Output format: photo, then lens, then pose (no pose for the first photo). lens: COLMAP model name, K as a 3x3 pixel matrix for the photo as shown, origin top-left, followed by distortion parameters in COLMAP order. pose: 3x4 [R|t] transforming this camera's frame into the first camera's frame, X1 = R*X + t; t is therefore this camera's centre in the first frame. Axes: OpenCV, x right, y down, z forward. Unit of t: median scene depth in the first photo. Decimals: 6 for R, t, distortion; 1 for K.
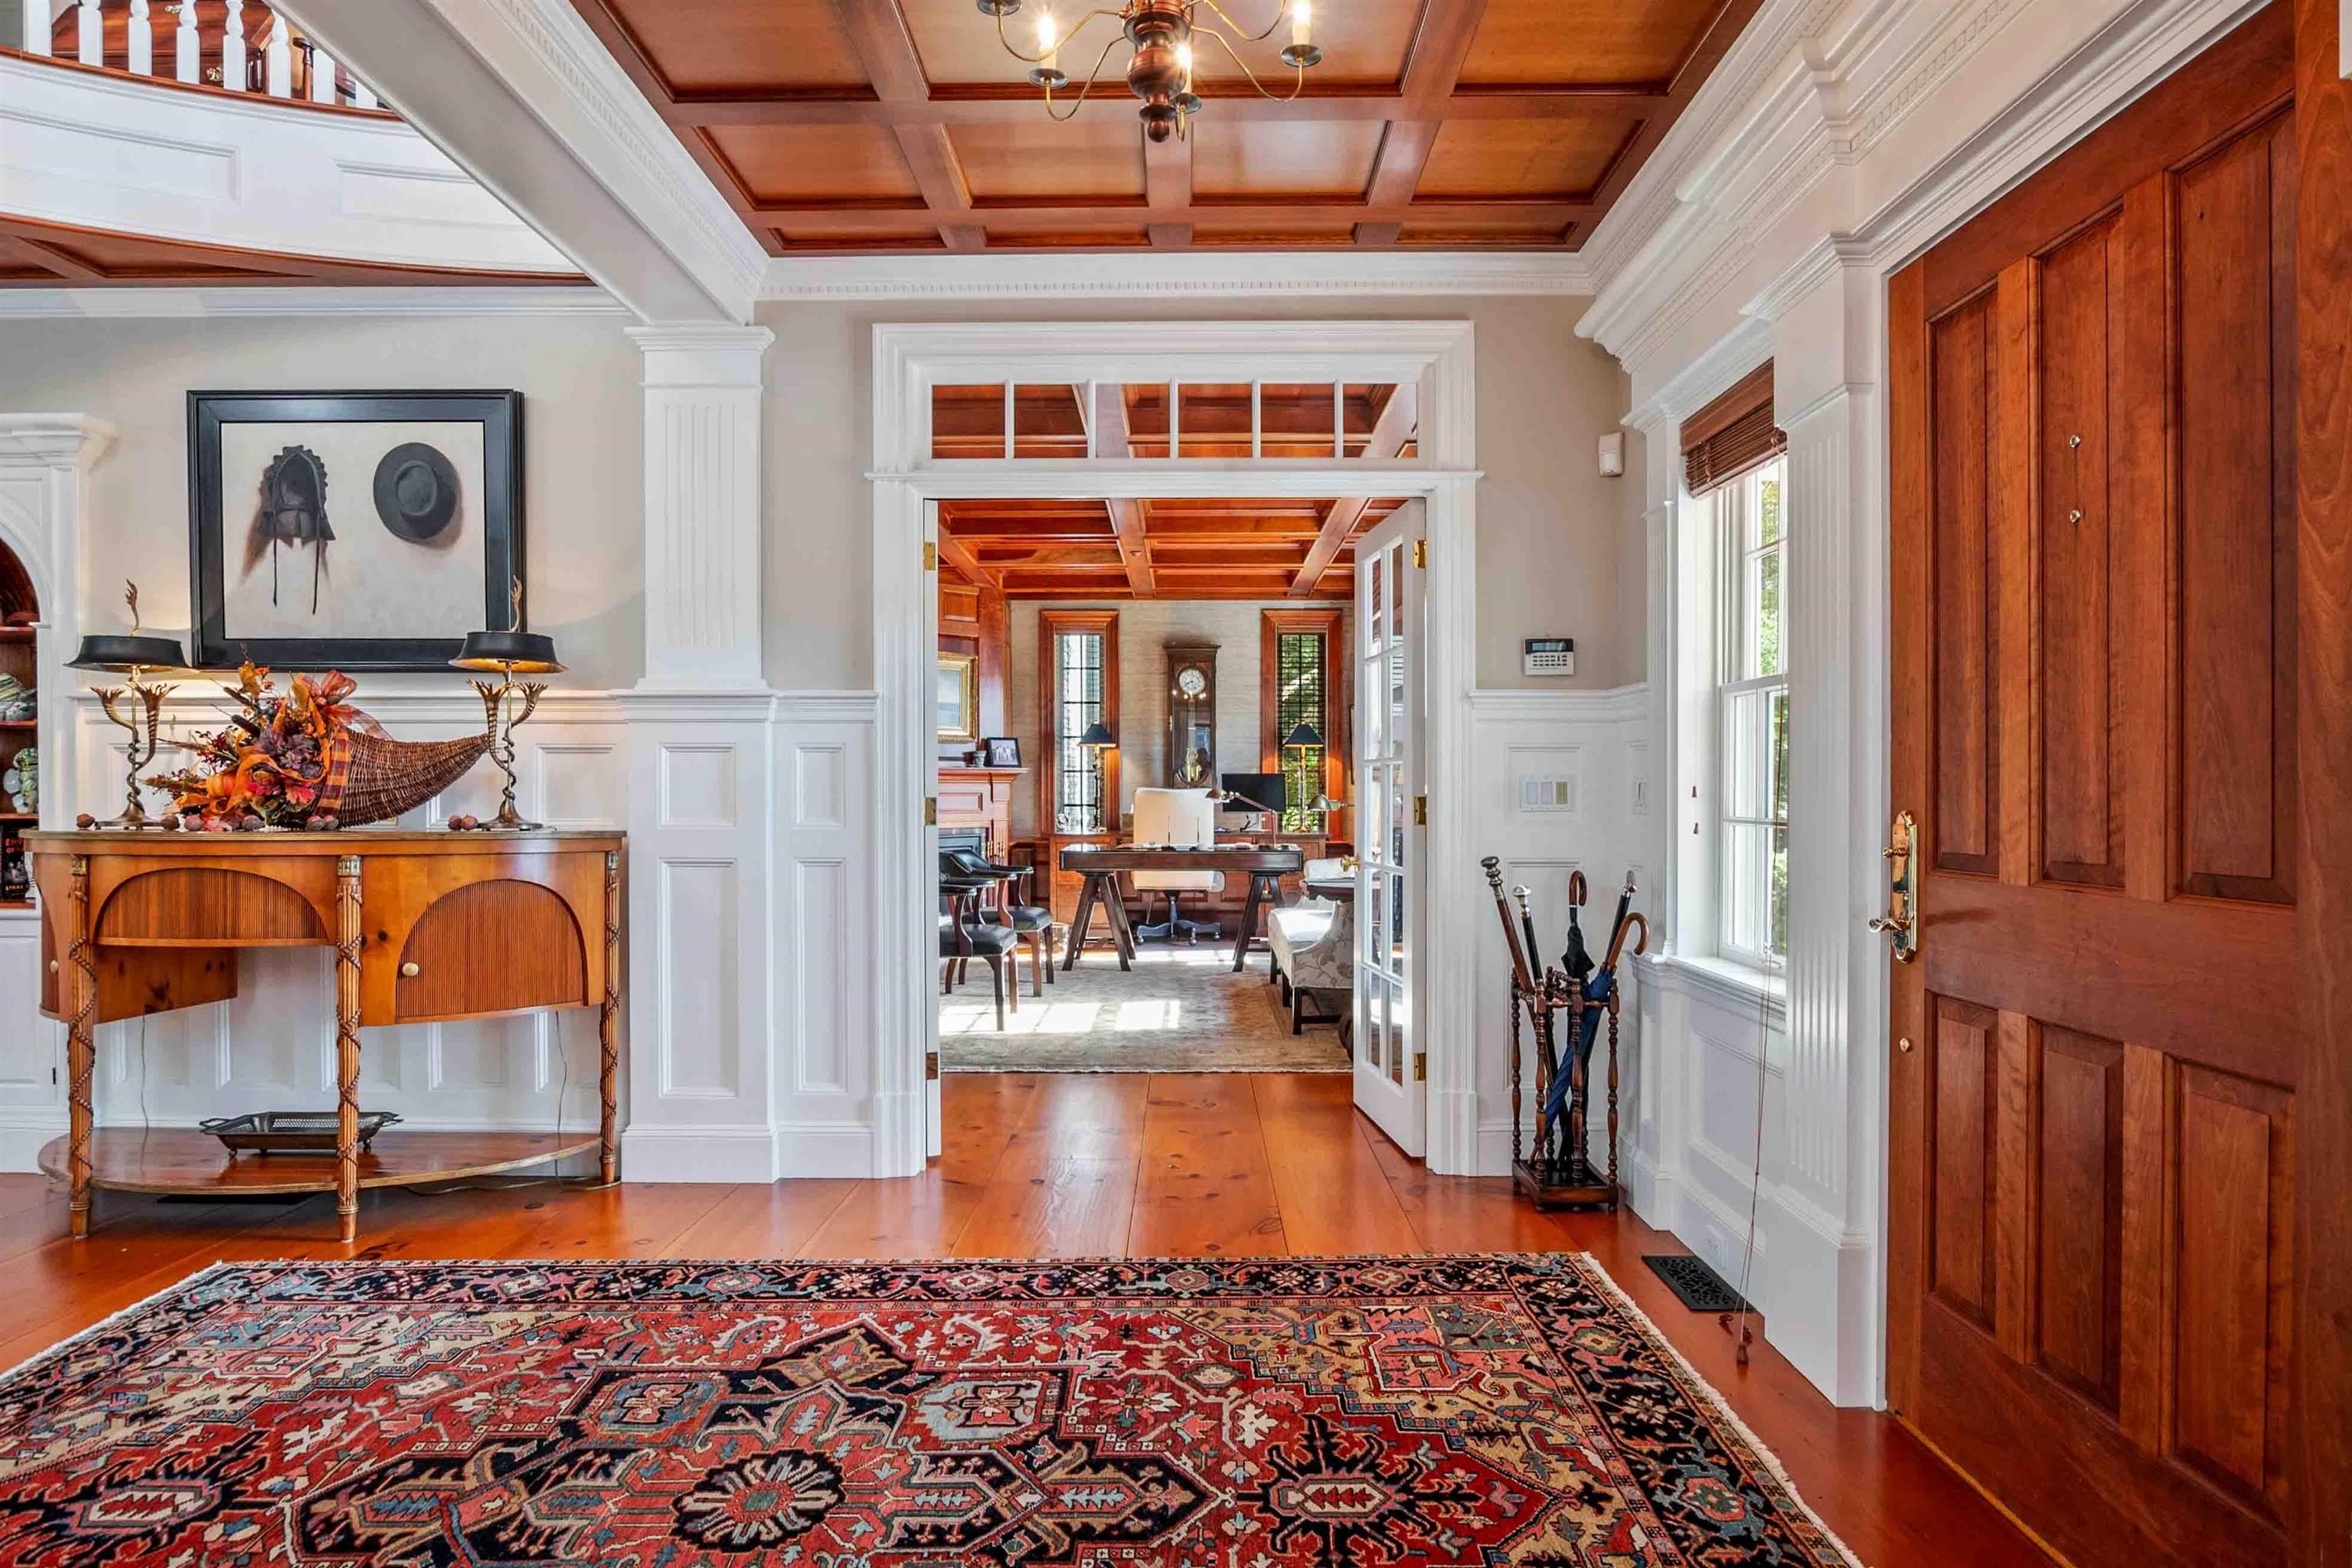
lens RADIAL K [[1351.3, 0, 1171.1], [0, 1351.3, 806.1], [0, 0, 1]] dist [-0.021411, 0.005706]
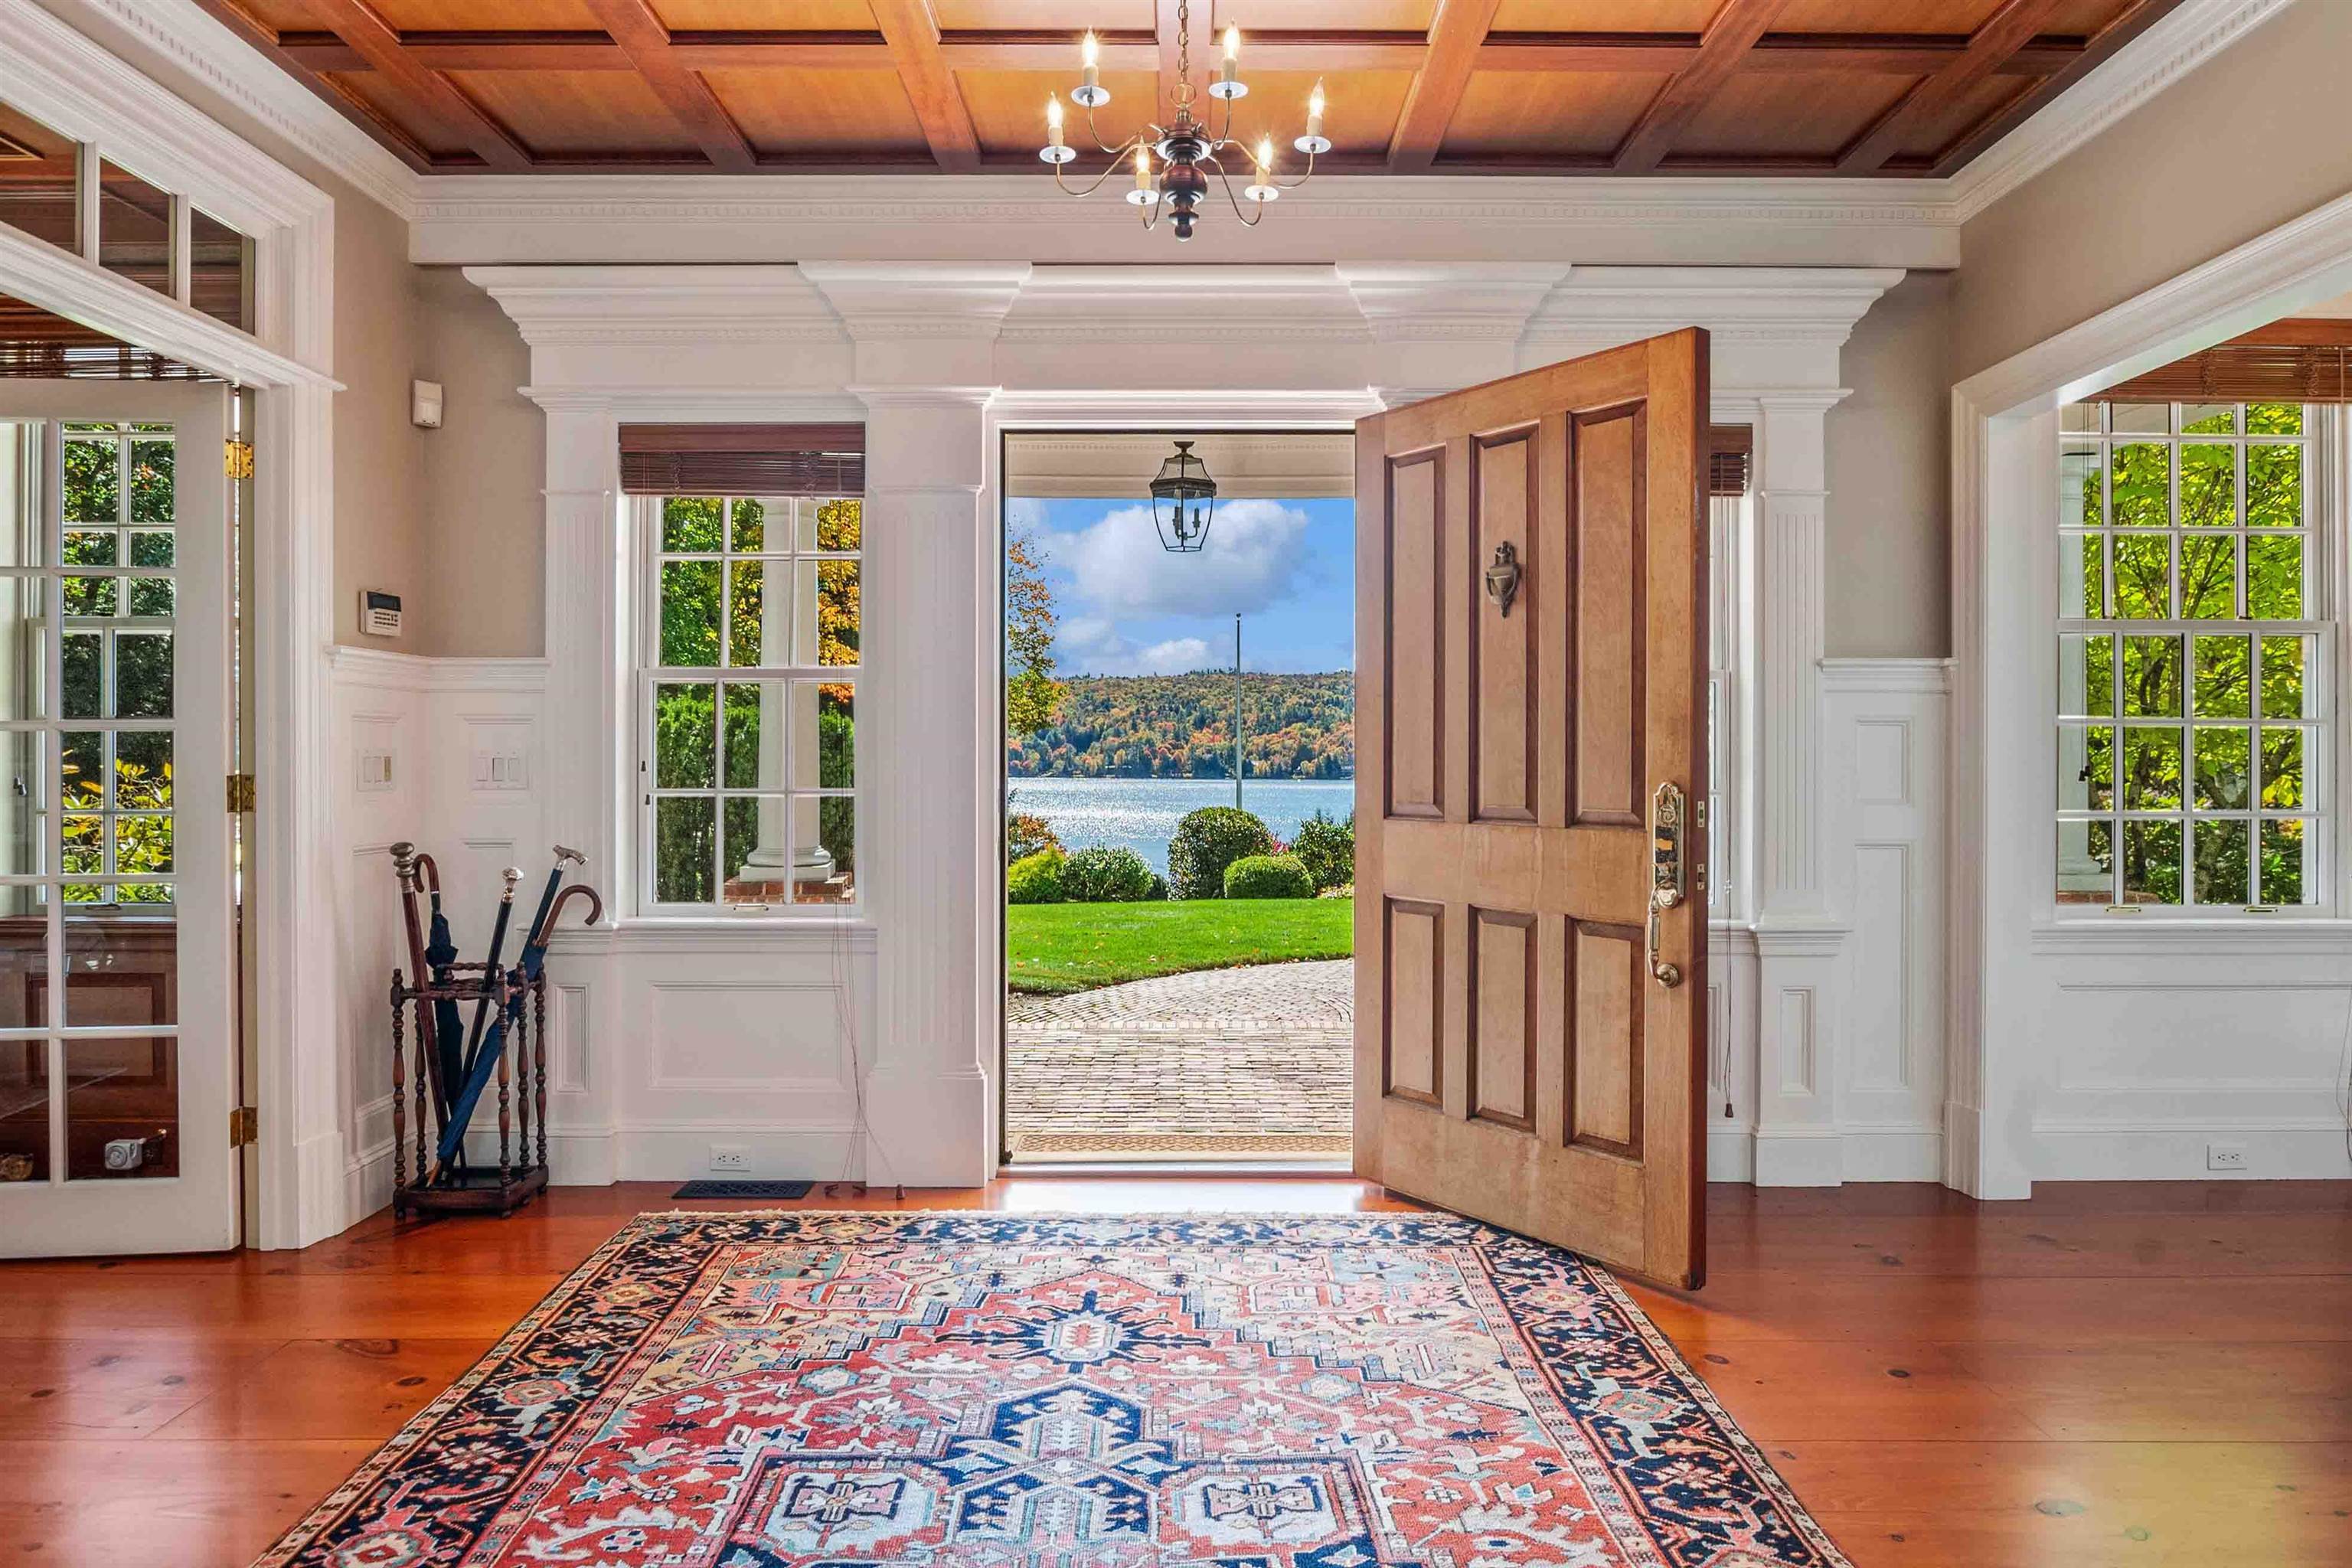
lens RADIAL K [[1351.3, 0, 1171.9], [0, 1351.3, 770.7], [0, 0, 1]] dist [-0.021411, 0.005706]
pose [[0.000809, -0.007397, 0.999972, -0.638337], [0.014074, 0.999874, 0.007385, -0.008242], [-0.999901, 0.014068, 0.000913, 0.521940]]
